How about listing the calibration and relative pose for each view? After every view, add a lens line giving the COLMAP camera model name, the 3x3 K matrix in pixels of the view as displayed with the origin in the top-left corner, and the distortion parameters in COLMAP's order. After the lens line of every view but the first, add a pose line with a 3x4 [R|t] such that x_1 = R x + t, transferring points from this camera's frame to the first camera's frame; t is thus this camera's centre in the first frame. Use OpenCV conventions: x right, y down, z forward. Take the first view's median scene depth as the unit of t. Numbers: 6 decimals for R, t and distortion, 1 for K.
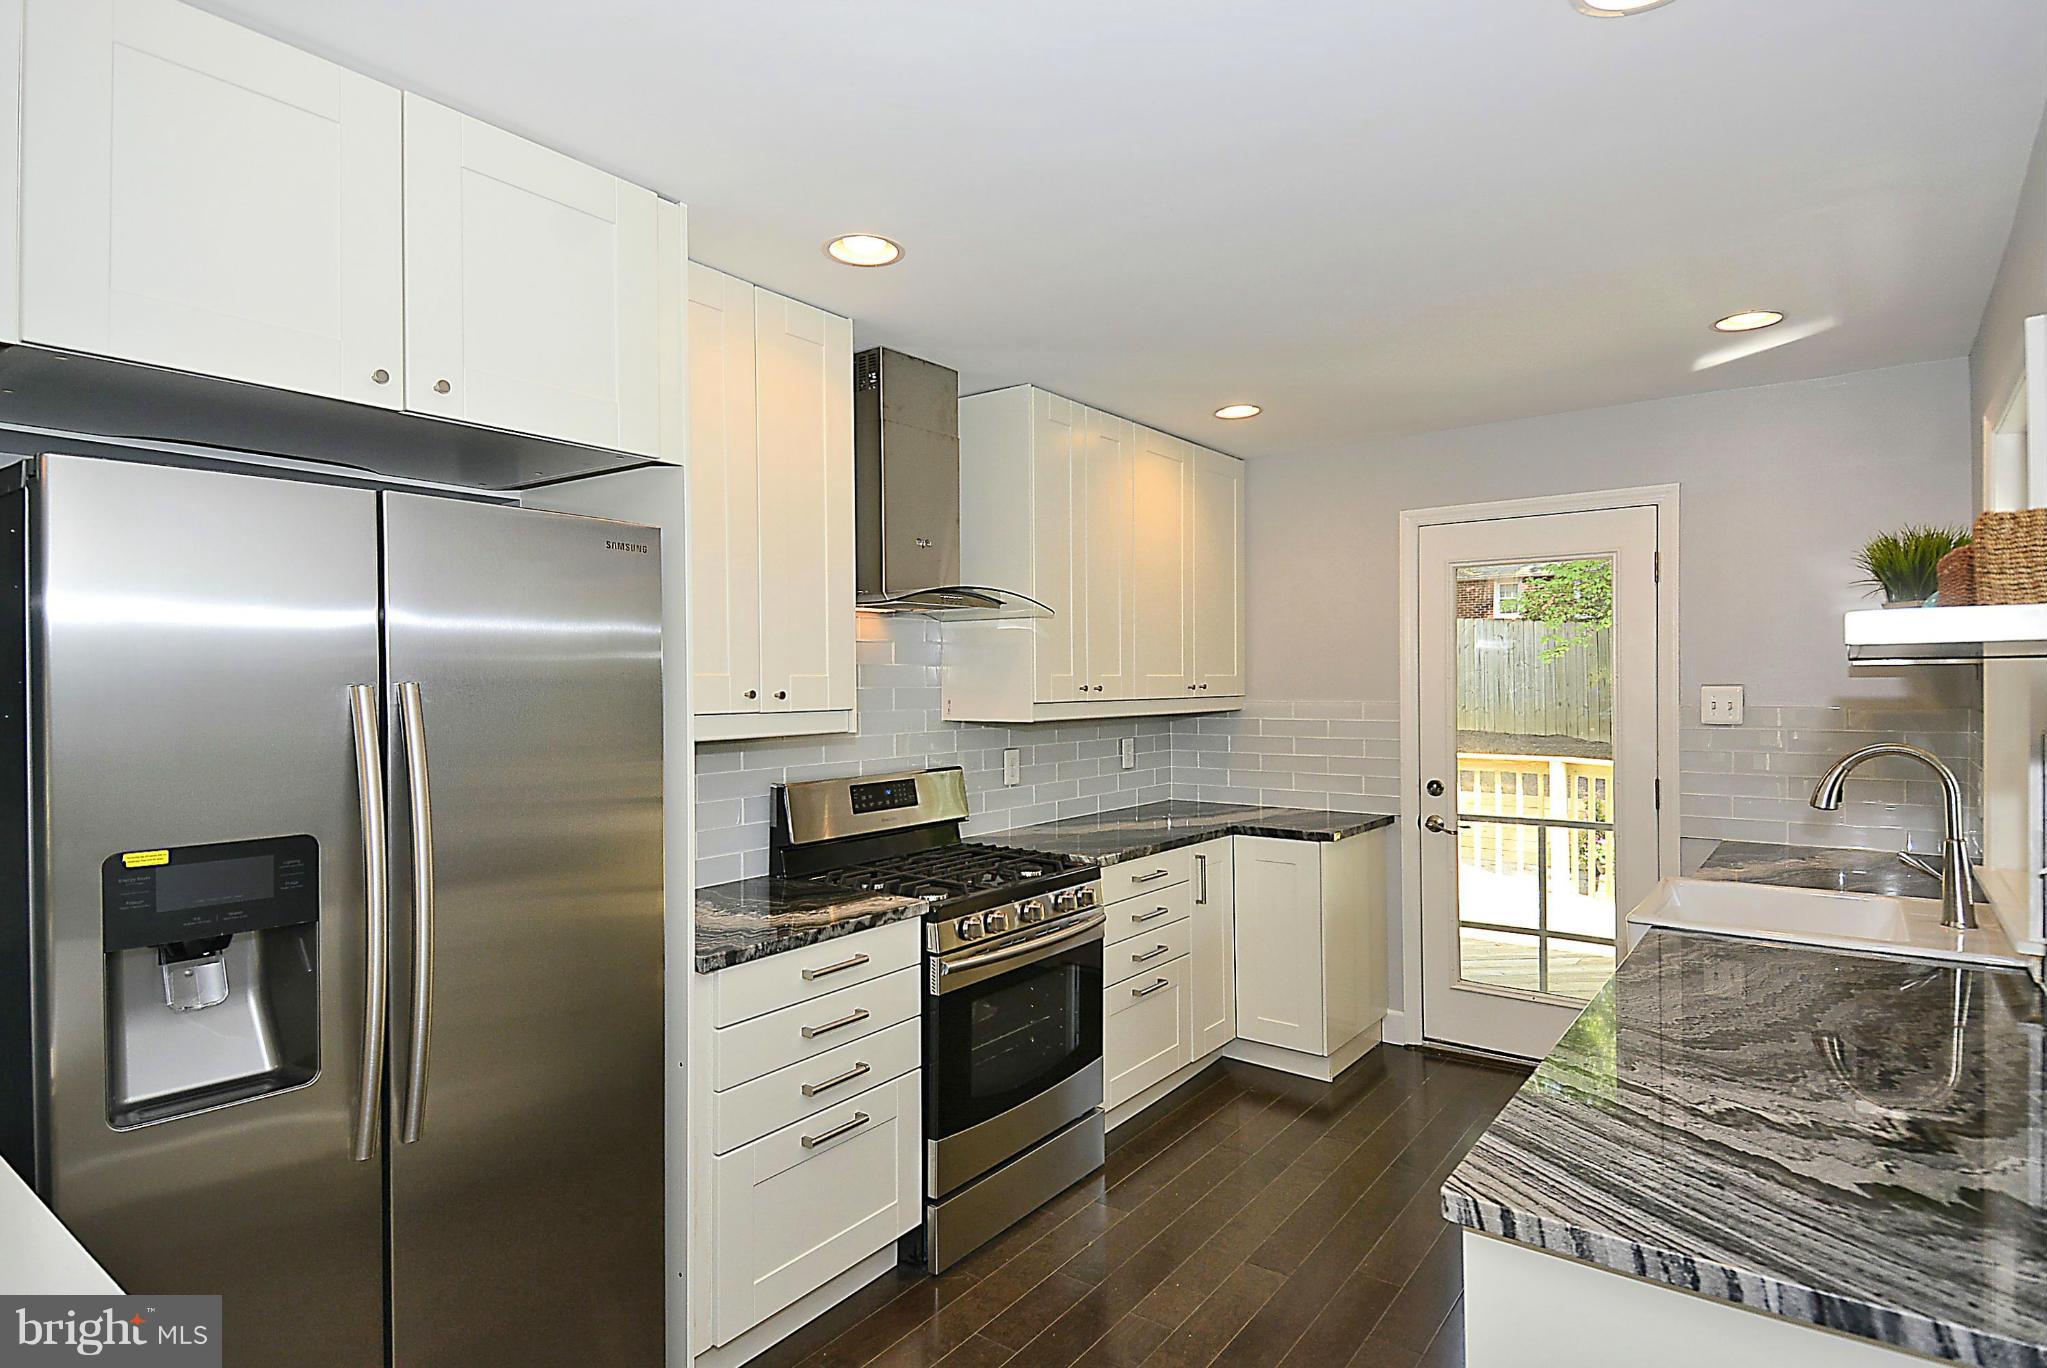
lens RADIAL K [[1077.9, 0, 1058.8], [0, 1077.9, 678.3], [0, 0, 1]] dist [0.088667, -0.061924]
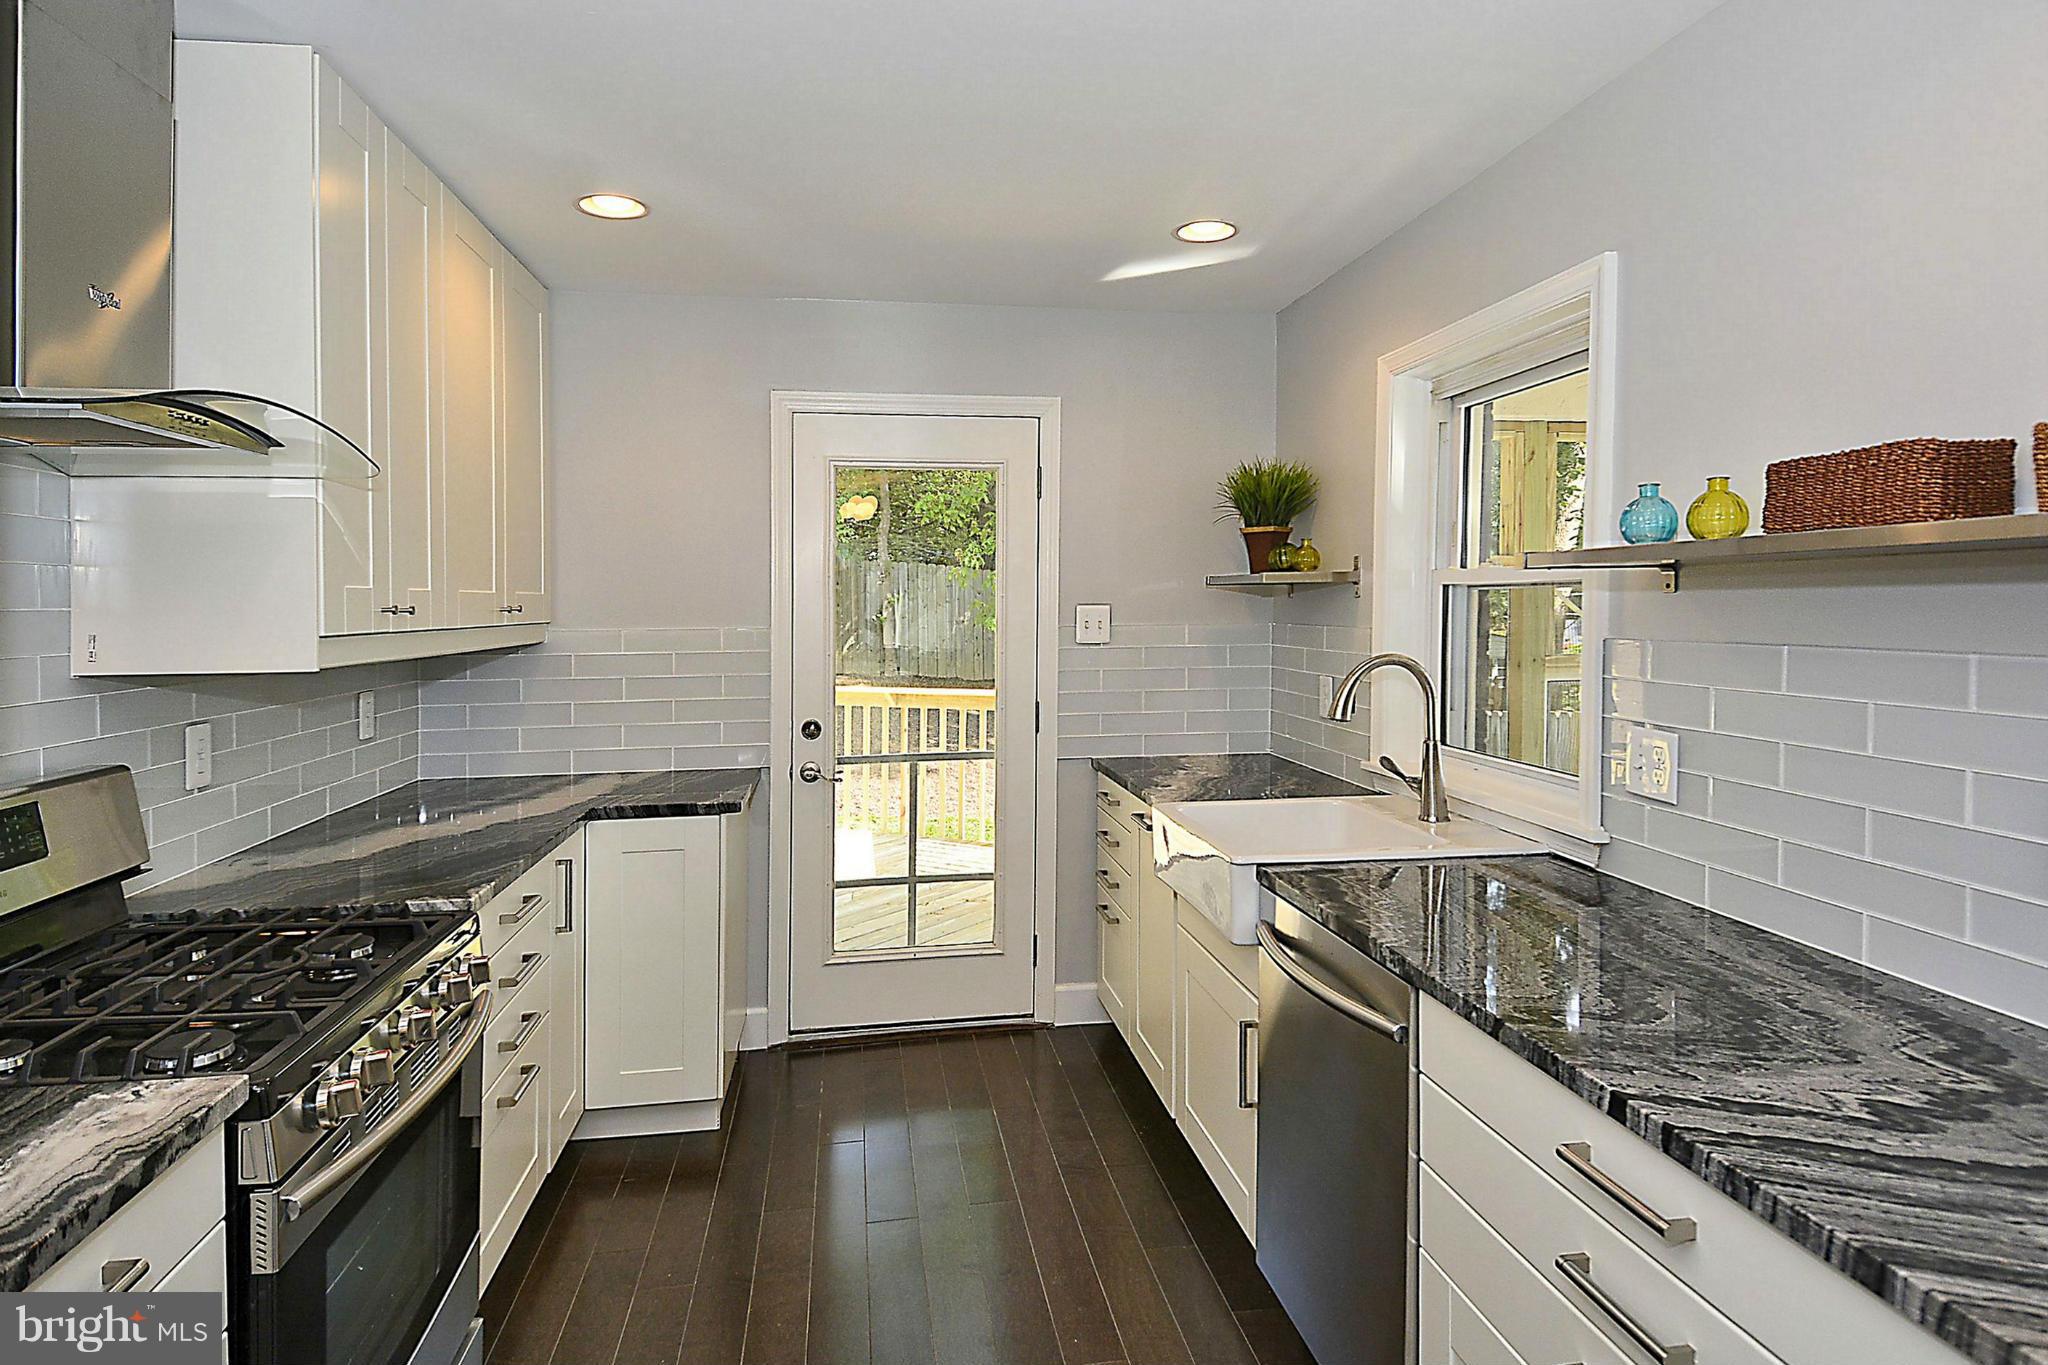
lens RADIAL K [[1121.6, 0, 1018.1], [0, 1121.6, 621.1], [0, 0, 1]] dist [0.067879, -0.042409]
pose [[0.717175, -0.011392, 0.696800, -0.154833], [0.003061, 0.999908, 0.013197, 0.007319], [-0.696887, -0.007332, 0.717144, 0.300936]]
